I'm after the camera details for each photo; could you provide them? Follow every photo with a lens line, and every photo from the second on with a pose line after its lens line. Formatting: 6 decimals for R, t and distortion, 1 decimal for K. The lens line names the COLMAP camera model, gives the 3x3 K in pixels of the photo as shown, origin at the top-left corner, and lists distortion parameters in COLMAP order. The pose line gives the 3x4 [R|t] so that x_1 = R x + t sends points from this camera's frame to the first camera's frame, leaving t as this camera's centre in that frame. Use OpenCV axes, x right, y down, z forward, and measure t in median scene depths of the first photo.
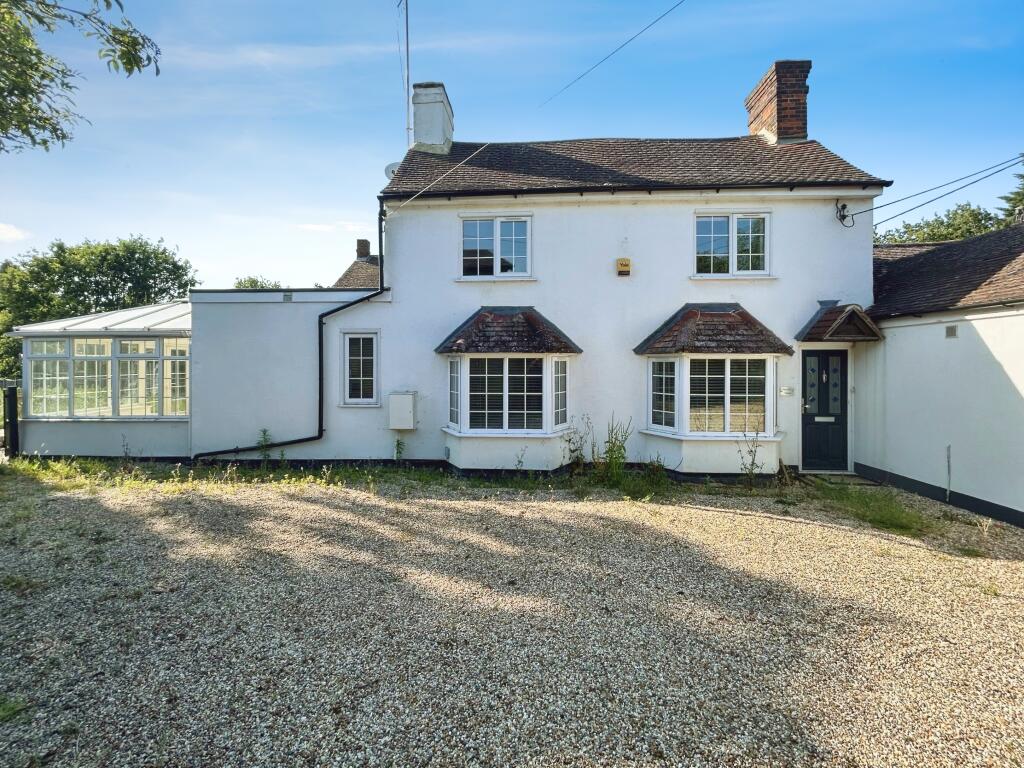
lens RADIAL K [[414.6, 0, 512.0], [0, 414.6, 384.0], [0, 0, 1]] dist [0.001256, 0.000156]
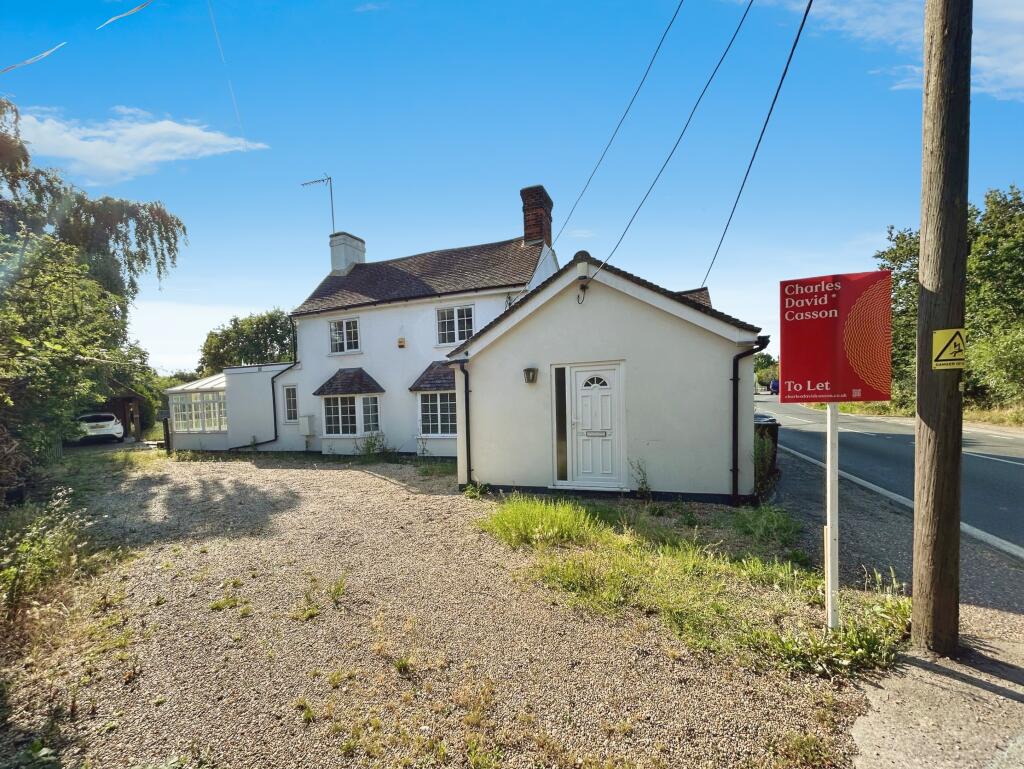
lens RADIAL K [[411.0, 0, 512.2], [0, 411.0, 426.3], [0, 0, 1]] dist [0.000390, 0.000004]
pose [[0.957410, -0.015629, -0.288309, 1.193109], [0.029683, 0.998571, 0.044438, 0.010522], [0.287202, -0.051103, 0.956506, -0.552811]]
